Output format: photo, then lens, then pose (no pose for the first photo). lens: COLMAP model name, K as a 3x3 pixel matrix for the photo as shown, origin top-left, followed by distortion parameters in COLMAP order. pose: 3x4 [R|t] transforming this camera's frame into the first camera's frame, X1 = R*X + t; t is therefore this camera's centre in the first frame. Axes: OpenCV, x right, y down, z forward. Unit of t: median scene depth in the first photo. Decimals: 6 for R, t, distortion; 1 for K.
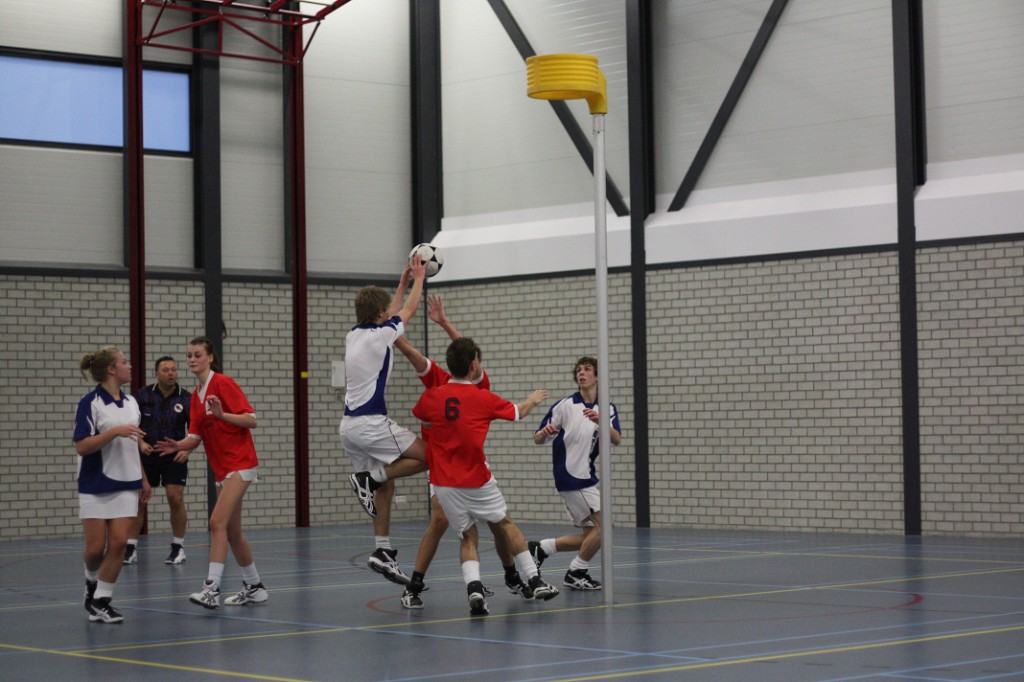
lens RADIAL K [[2403.9, 0, 512.0], [0, 2403.9, 341.0], [0, 0, 1]] dist [-0.084114, 0.030573]
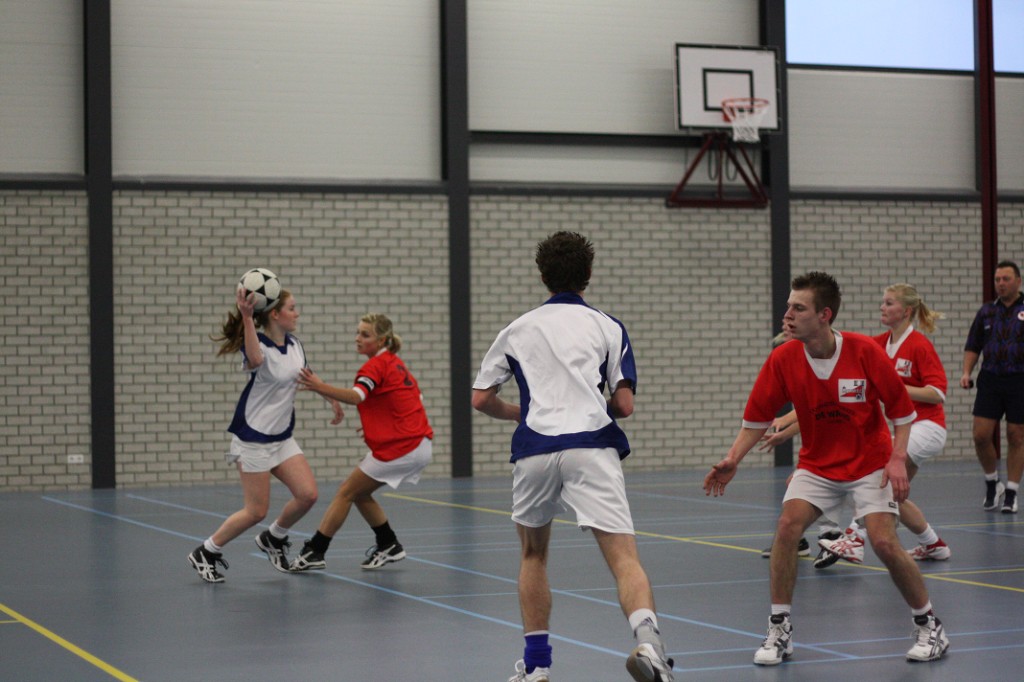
lens RADIAL K [[2396.5, 0, 512.0], [0, 2396.5, 341.0], [0, 0, 1]] dist [-0.085774, -0.020965]
pose [[0.937642, 0.001350, -0.347599, 0.578823], [0.009624, 0.999508, 0.029841, 0.008123], [0.347468, -0.031326, 0.937168, 0.518504]]
